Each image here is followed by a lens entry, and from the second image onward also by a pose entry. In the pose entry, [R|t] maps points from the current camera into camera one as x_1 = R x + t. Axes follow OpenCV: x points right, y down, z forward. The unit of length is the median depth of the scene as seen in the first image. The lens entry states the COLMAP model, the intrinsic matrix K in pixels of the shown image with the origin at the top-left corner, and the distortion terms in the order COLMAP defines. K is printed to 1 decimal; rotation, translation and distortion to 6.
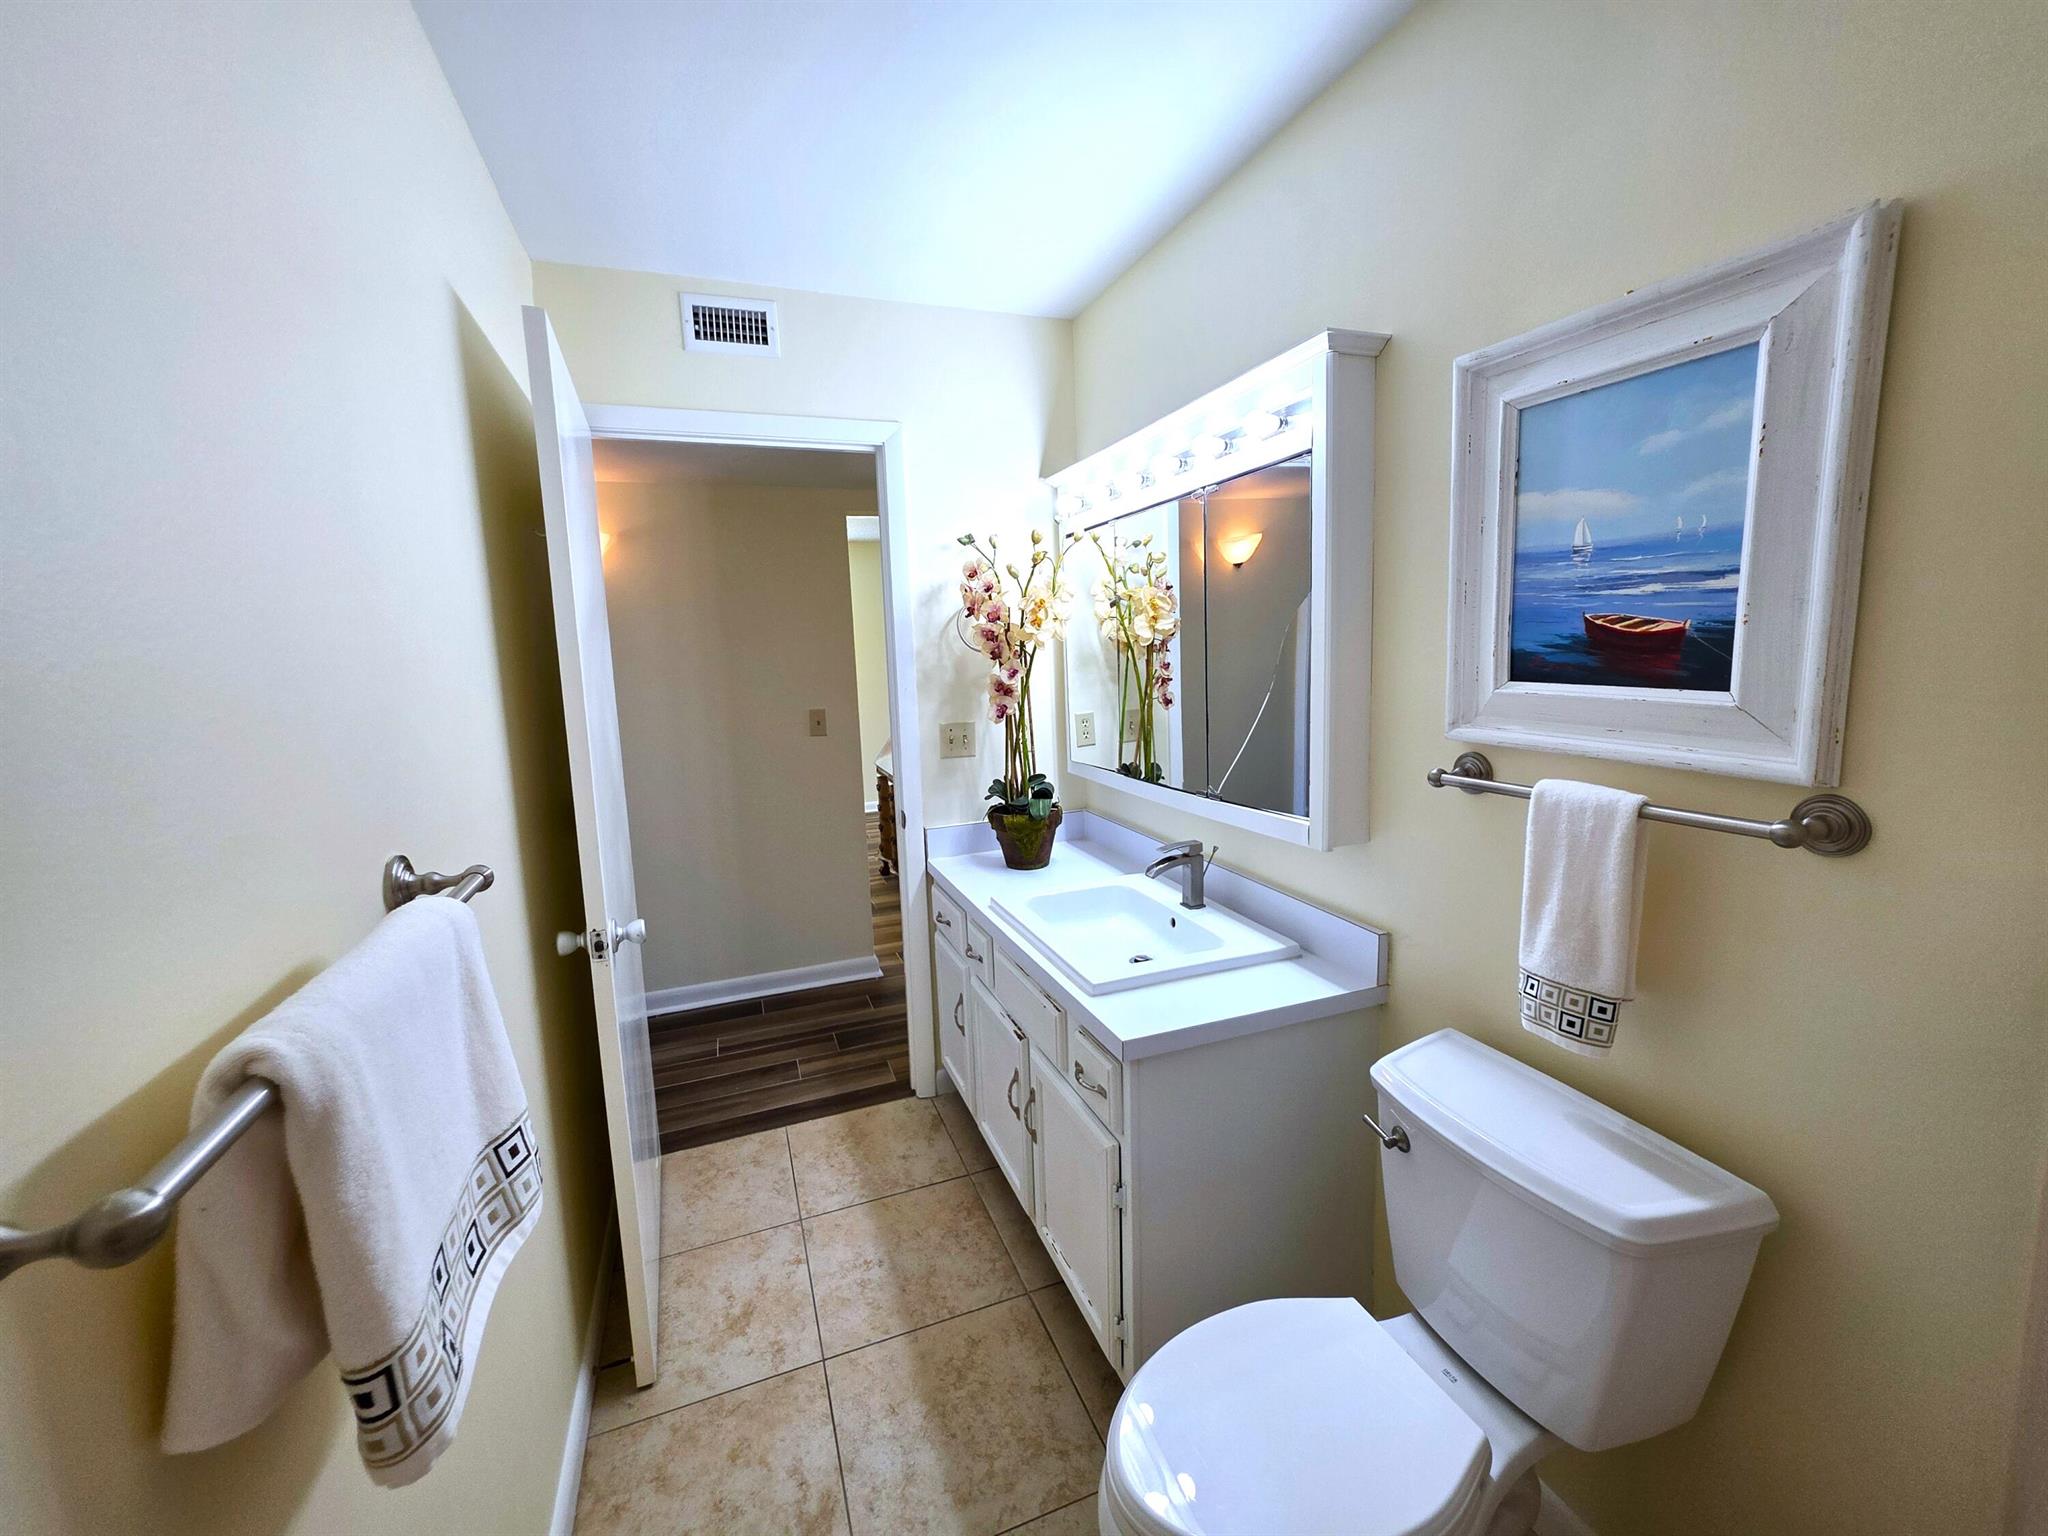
lens RADIAL K [[821.2, 0, 1020.2], [0, 821.2, 761.9], [0, 0, 1]] dist [0.002547, -0.000507]
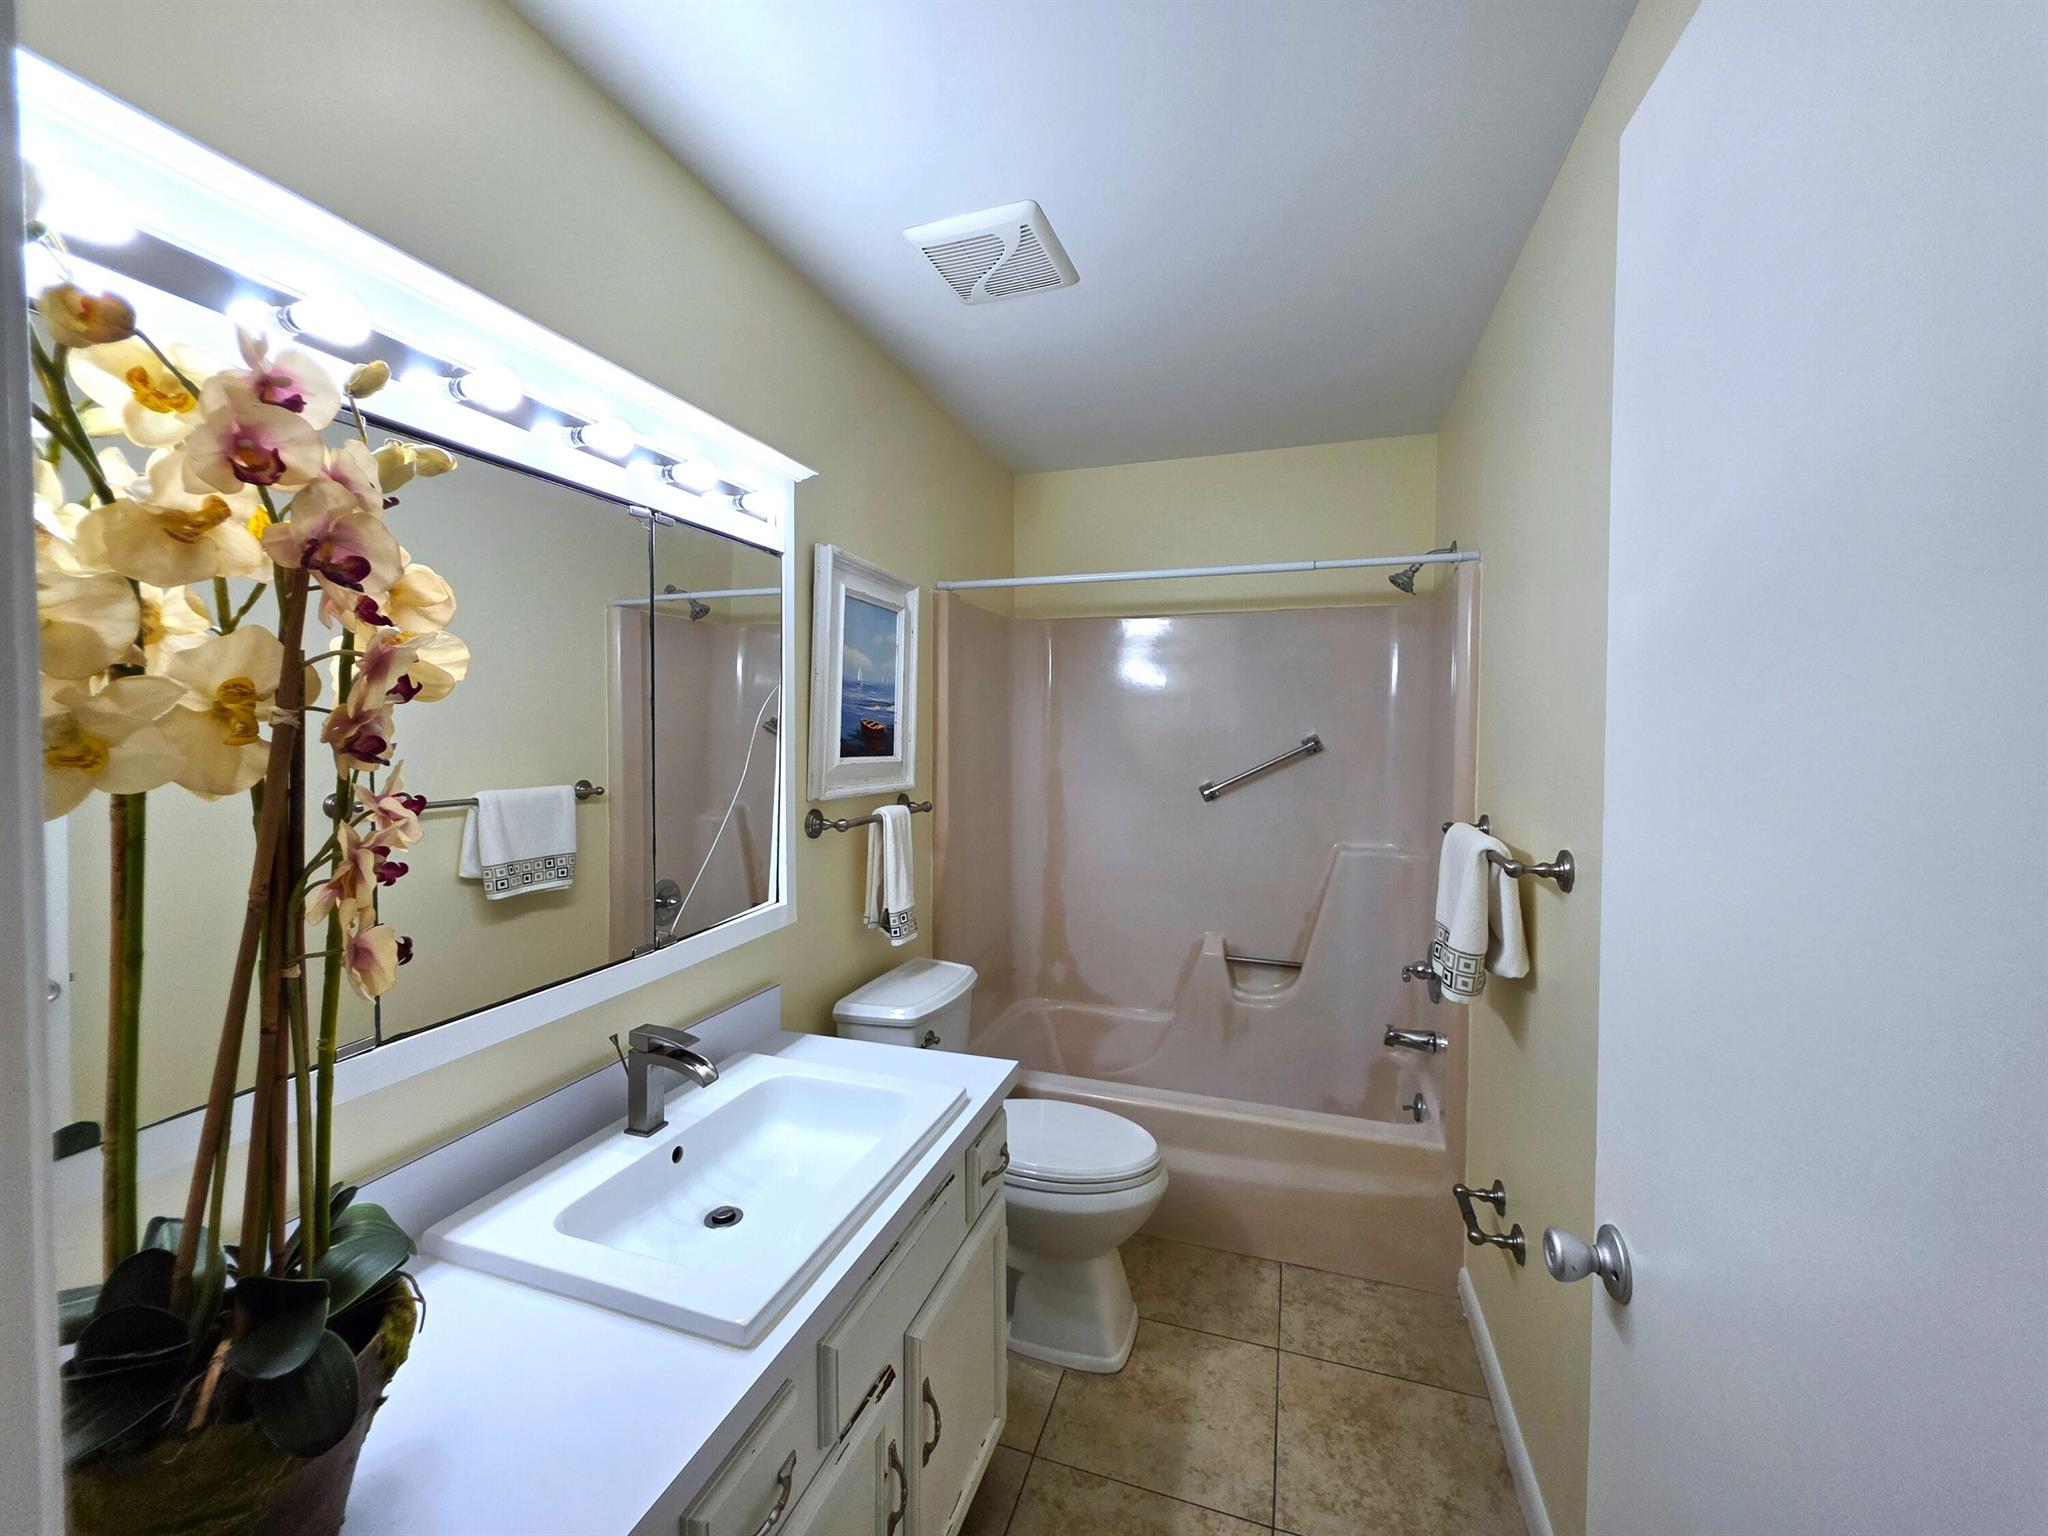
lens RADIAL K [[821.2, 0, 1019.3], [0, 821.2, 753.9], [0, 0, 1]] dist [0.002547, -0.000507]
pose [[-0.769783, 0.005065, 0.638285, -0.734579], [0.106807, 0.986892, 0.120981, -0.279688], [-0.629306, 0.161302, -0.760234, 2.132455]]
